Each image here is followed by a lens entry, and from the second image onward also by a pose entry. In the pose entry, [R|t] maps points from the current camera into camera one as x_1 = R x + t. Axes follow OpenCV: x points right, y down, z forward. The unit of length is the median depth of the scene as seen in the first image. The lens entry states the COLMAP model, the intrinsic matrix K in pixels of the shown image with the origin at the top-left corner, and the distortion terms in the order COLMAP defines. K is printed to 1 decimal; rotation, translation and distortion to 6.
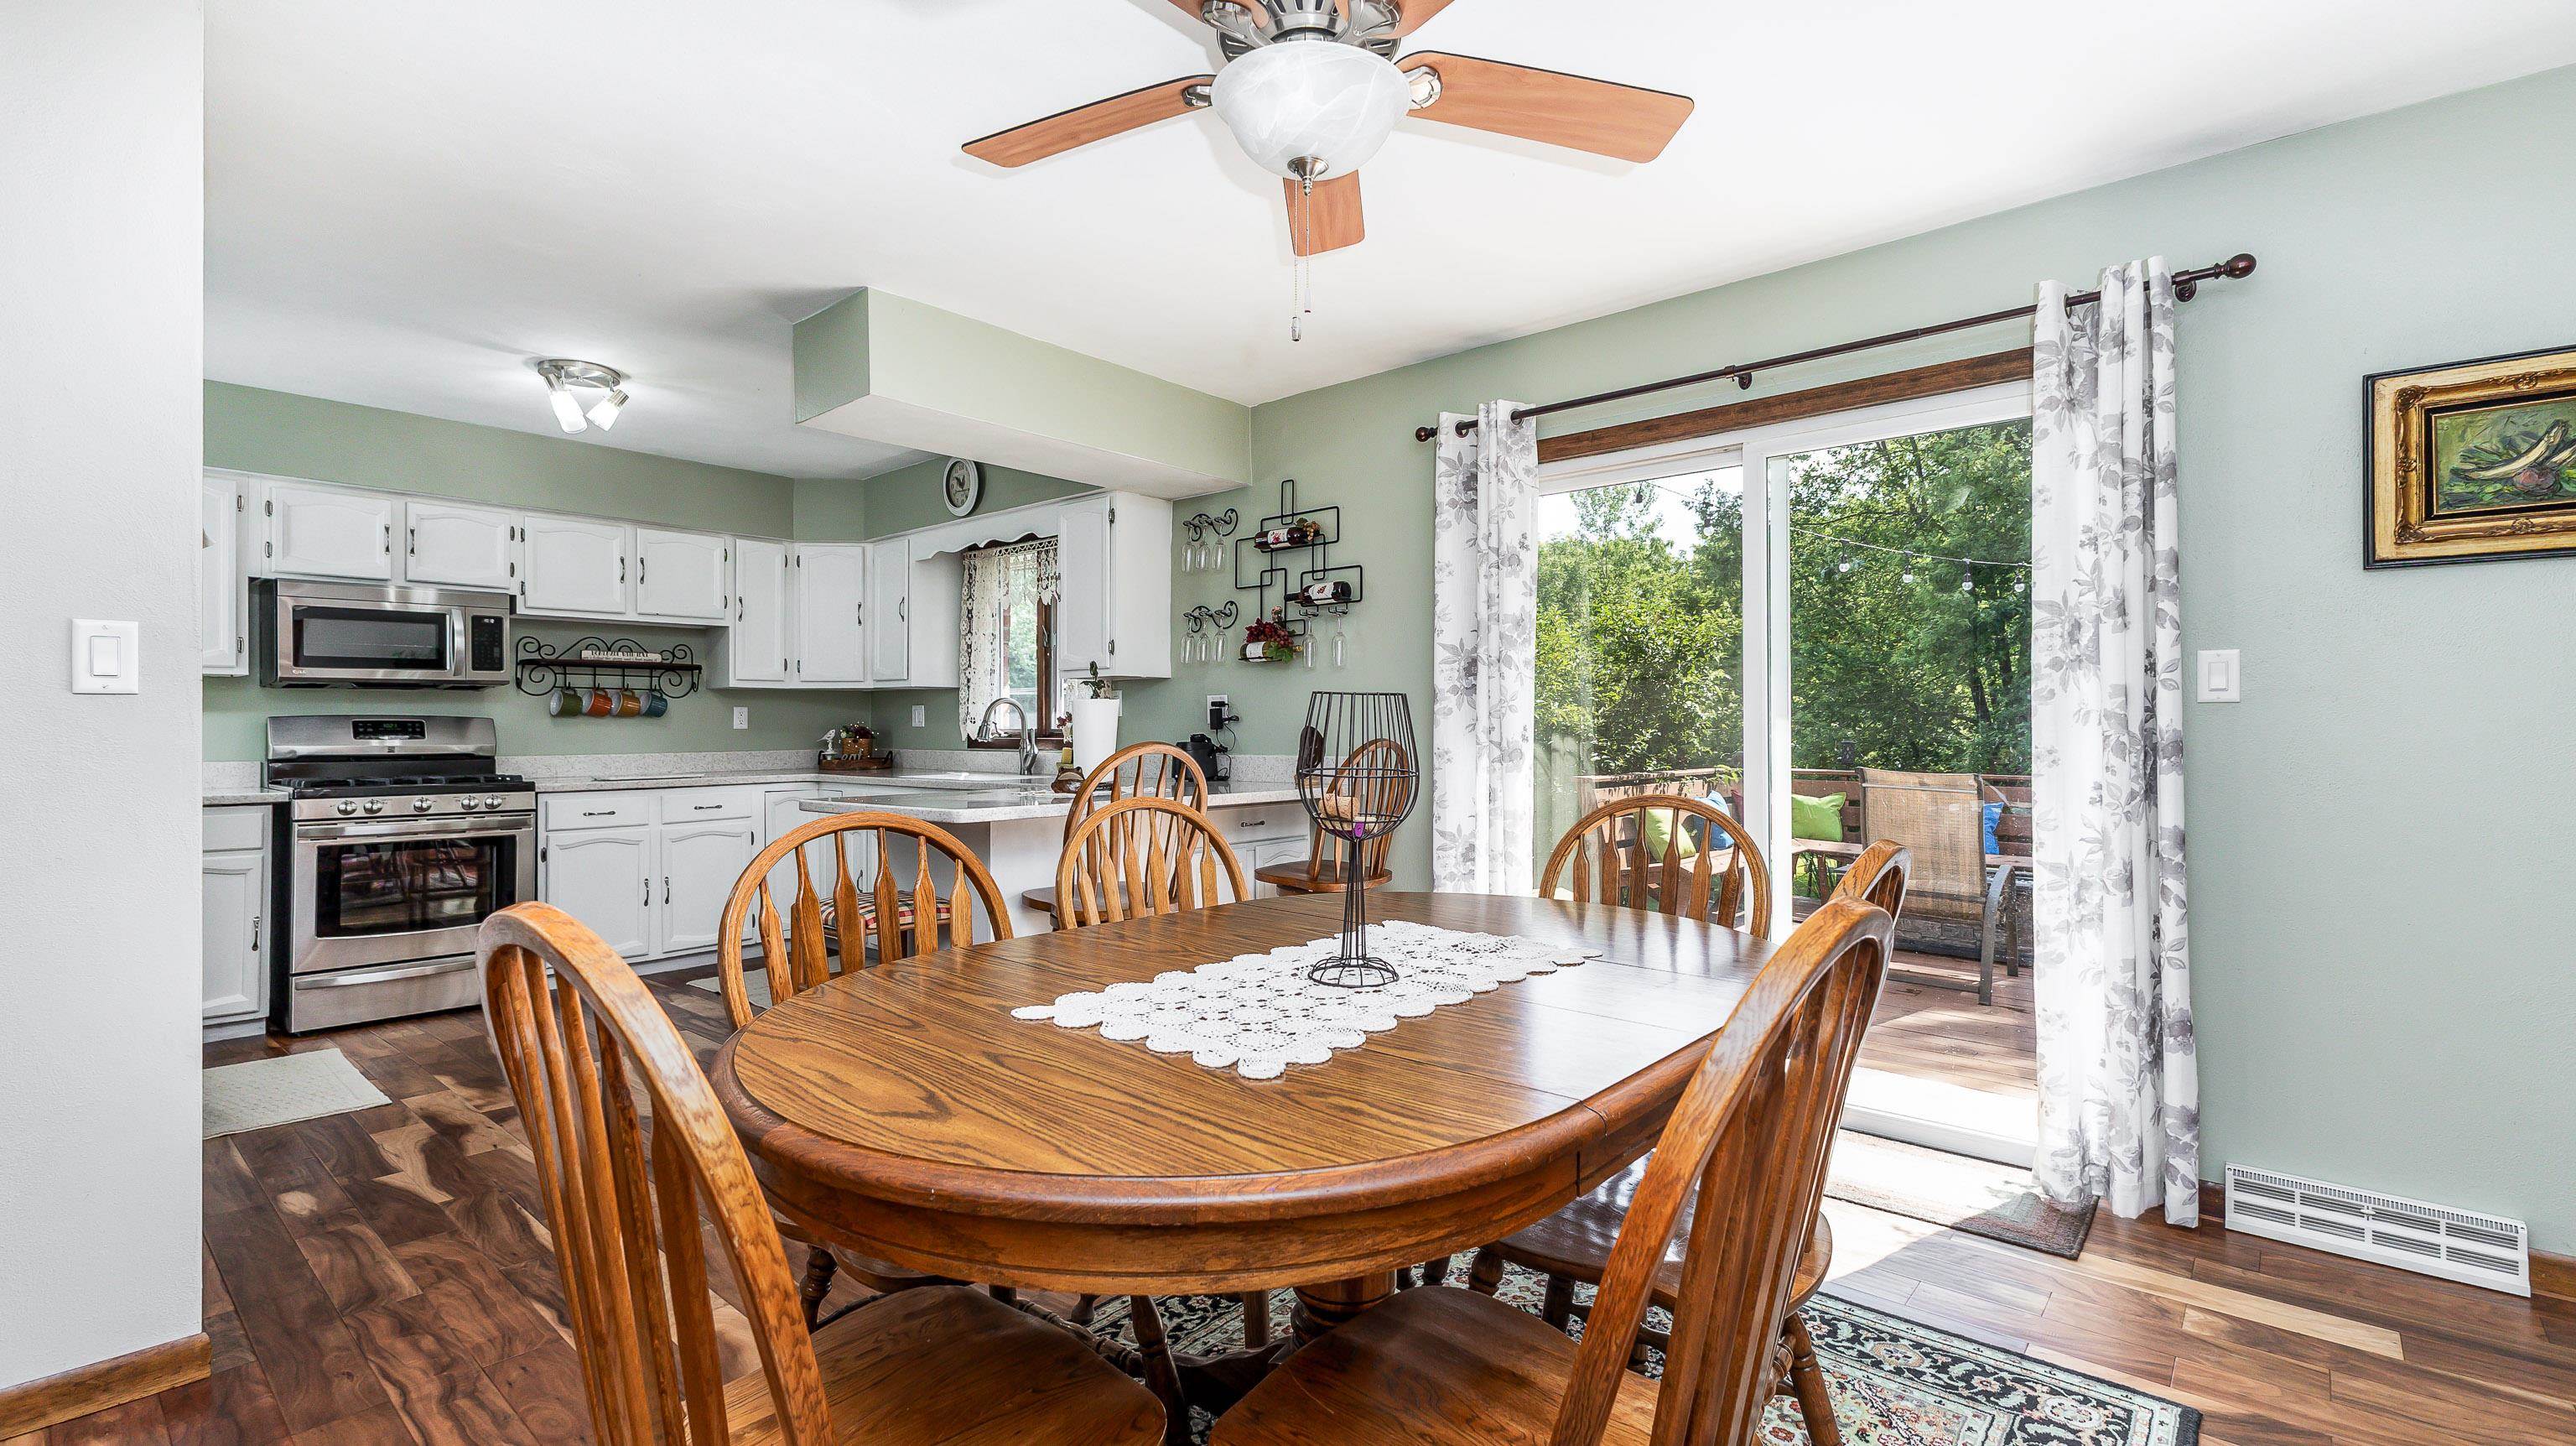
lens RADIAL K [[1133.5, 0, 1287.0], [0, 1133.5, 715.1], [0, 0, 1]] dist [0.012068, -0.003239]
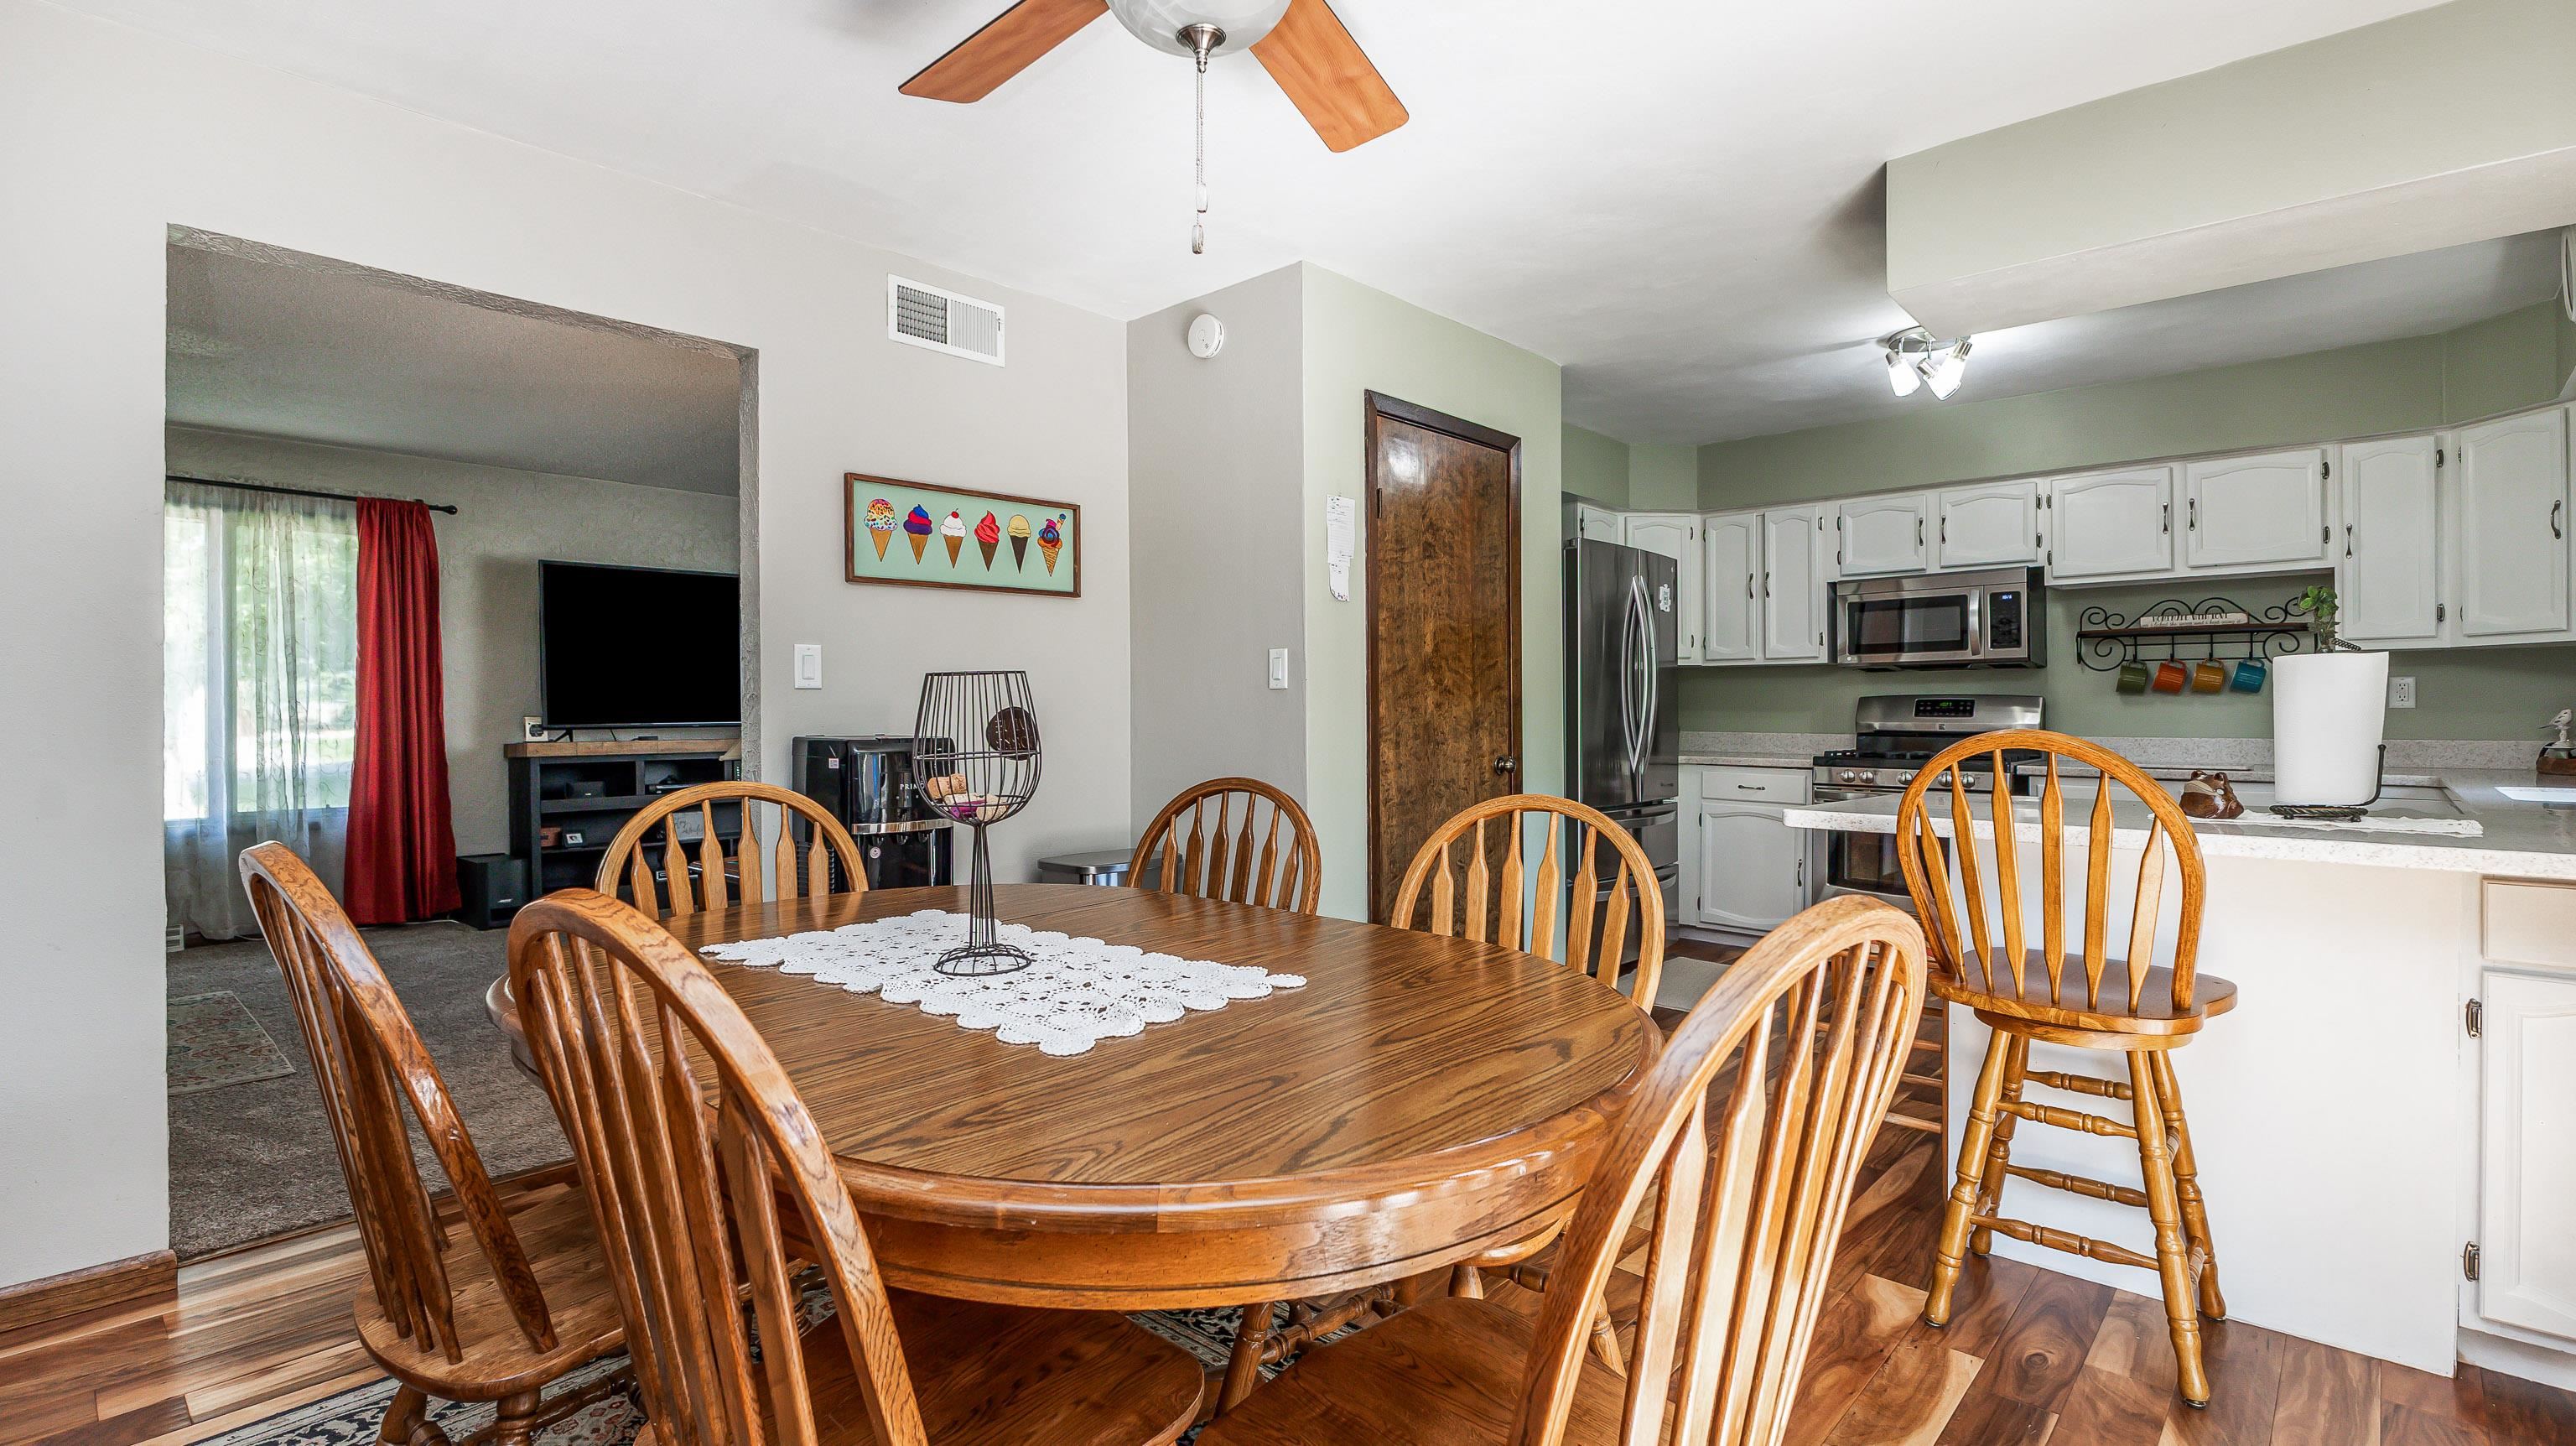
lens RADIAL K [[1172.5, 0, 1287.8], [0, 1172.5, 718.6], [0, 0, 1]] dist [-0.000397, -0.000042]
pose [[-0.022555, 0.010471, -0.999691, 0.340584], [0.012127, 0.999874, 0.010199, 0.004085], [0.999672, -0.011893, -0.022679, 0.419112]]
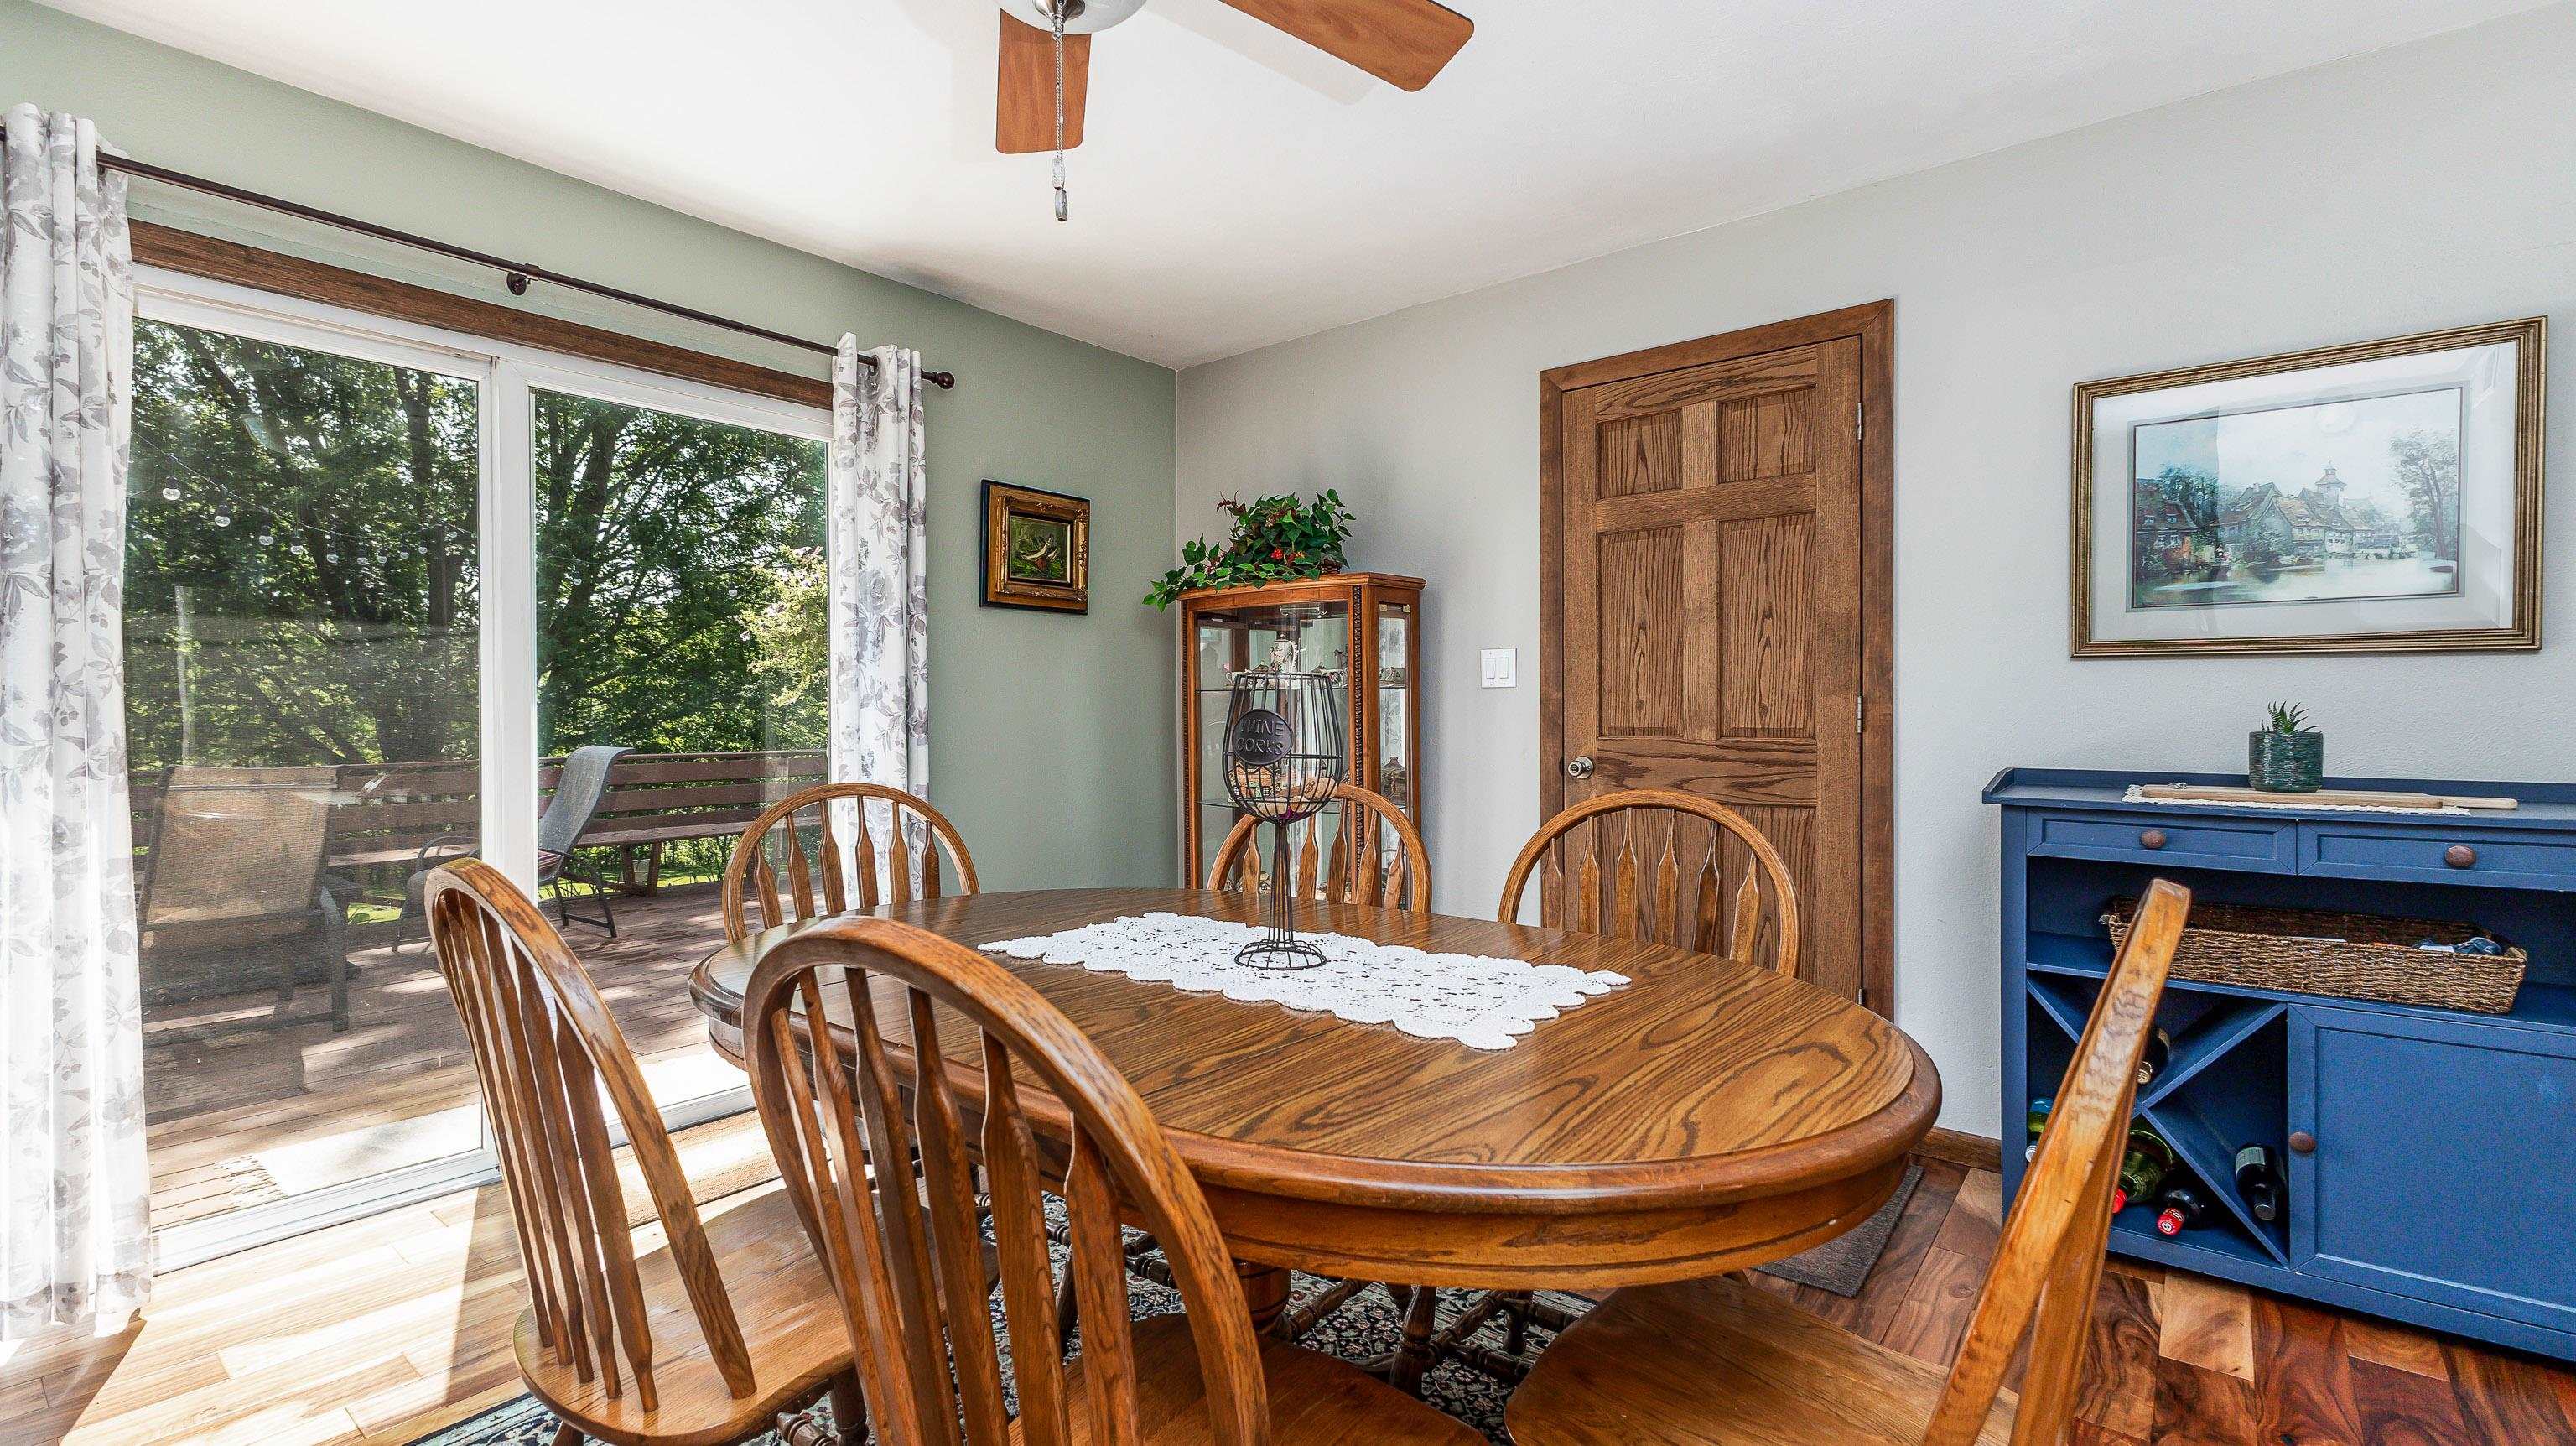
lens RADIAL K [[1133.5, 0, 1284.4], [0, 1133.5, 712.4], [0, 0, 1]] dist [0.012068, -0.003239]
pose [[-0.041033, -0.004284, 0.999149, -0.304896], [-0.008017, 0.999960, 0.003958, 0.002961], [-0.999126, -0.007847, -0.041066, 0.338519]]
